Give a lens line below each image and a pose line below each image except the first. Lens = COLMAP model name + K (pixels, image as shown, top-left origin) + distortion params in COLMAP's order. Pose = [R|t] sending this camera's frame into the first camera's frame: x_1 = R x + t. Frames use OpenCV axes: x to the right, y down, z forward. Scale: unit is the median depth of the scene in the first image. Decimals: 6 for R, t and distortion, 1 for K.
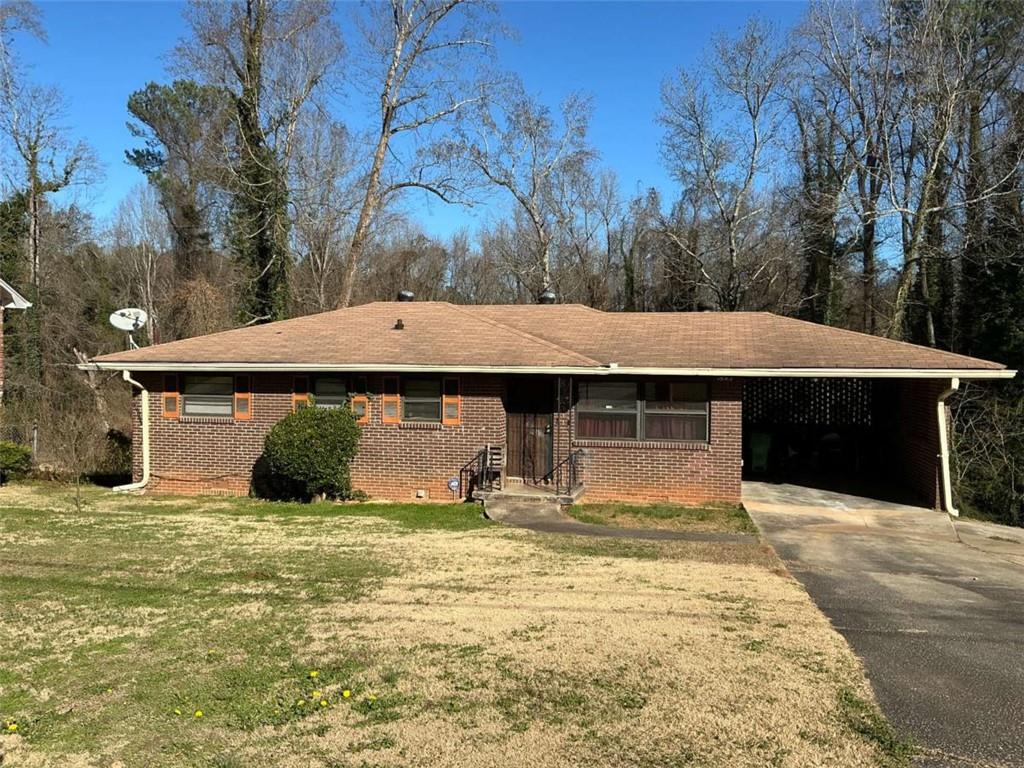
lens RADIAL K [[700.5, 0, 514.2], [0, 700.5, 411.3], [0, 0, 1]] dist [0.055976, -0.057295]
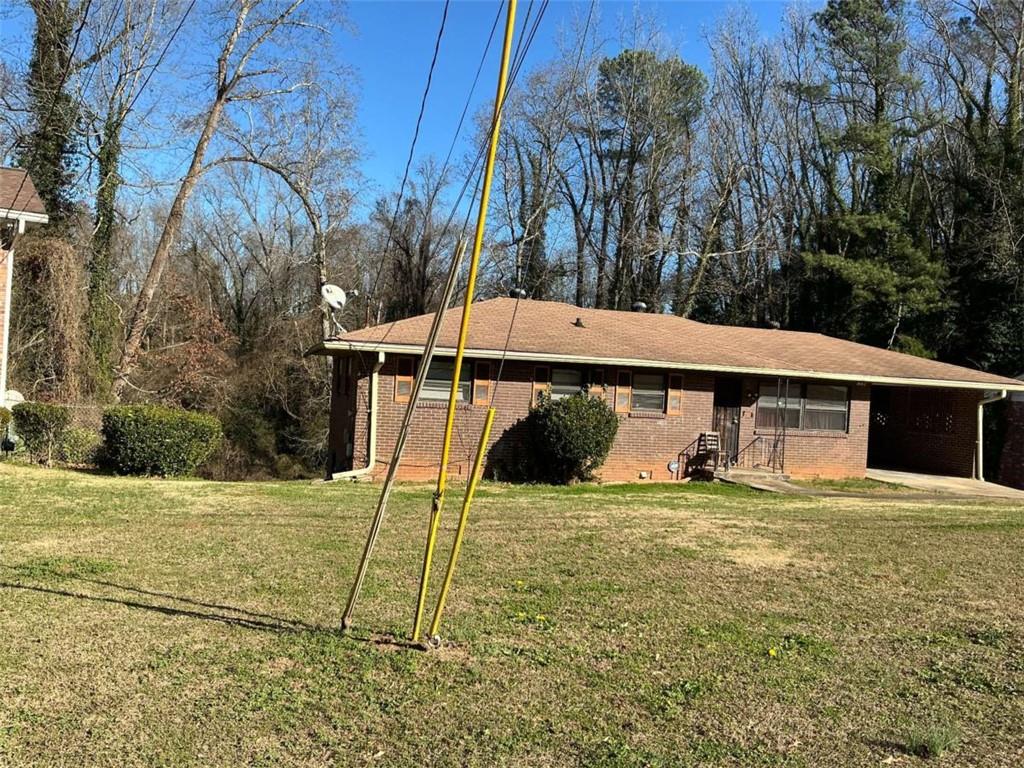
lens RADIAL K [[700.5, 0, 514.2], [0, 700.5, 411.3], [0, 0, 1]] dist [0.055976, -0.057295]
pose [[0.907285, 0.022981, 0.419888, -0.810467], [-0.022199, 0.999731, -0.006750, 0.026766], [-0.419930, -0.003197, 0.907551, 0.057086]]
